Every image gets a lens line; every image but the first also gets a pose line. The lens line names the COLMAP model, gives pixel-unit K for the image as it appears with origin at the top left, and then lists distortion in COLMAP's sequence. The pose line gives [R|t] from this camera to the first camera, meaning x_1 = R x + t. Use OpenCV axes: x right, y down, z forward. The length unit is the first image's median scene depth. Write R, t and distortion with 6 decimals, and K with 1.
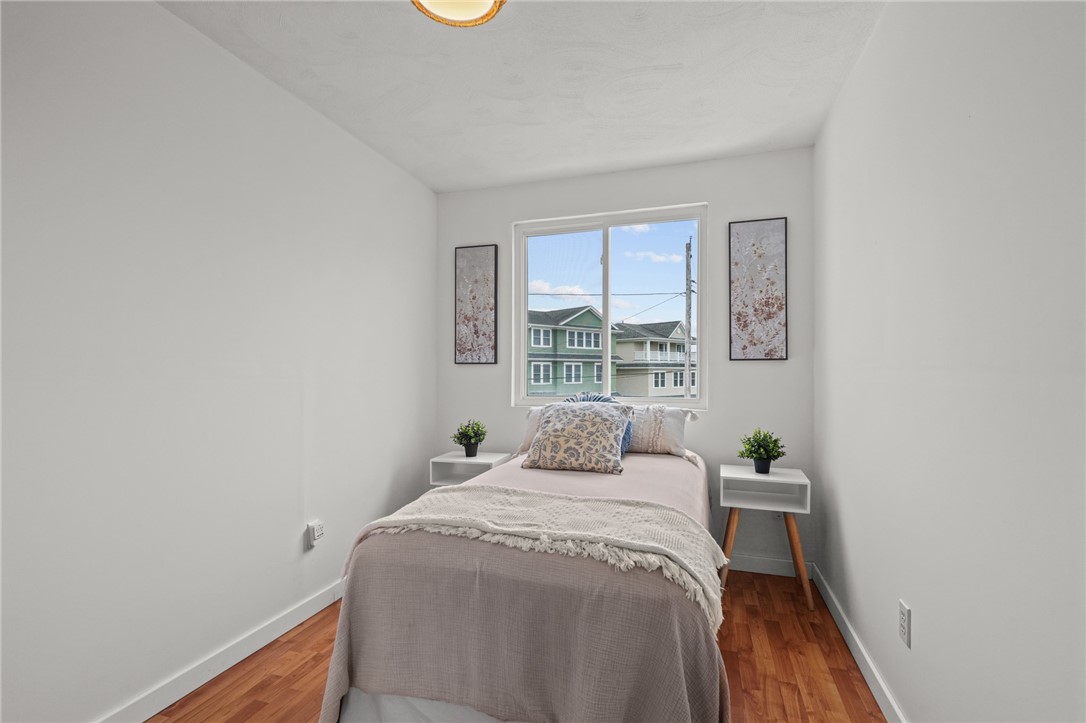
lens RADIAL K [[492.7, 0, 543.4], [0, 492.7, 367.1], [0, 0, 1]] dist [-0.001557, -0.000134]
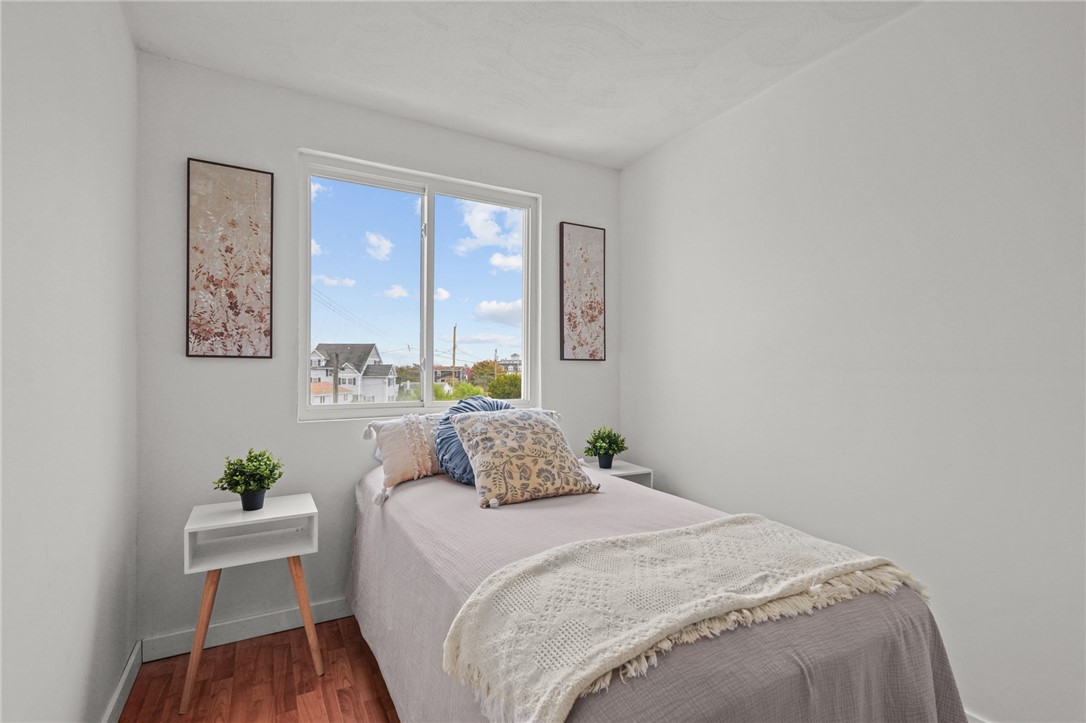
lens RADIAL K [[492.7, 0, 543.4], [0, 492.7, 367.1], [0, 0, 1]] dist [-0.001557, -0.000134]
pose [[0.682490, 0.008795, 0.730842, -0.383968], [-0.010301, 0.999944, -0.002413, 0.003354], [-0.730823, -0.005881, 0.682542, 0.354328]]
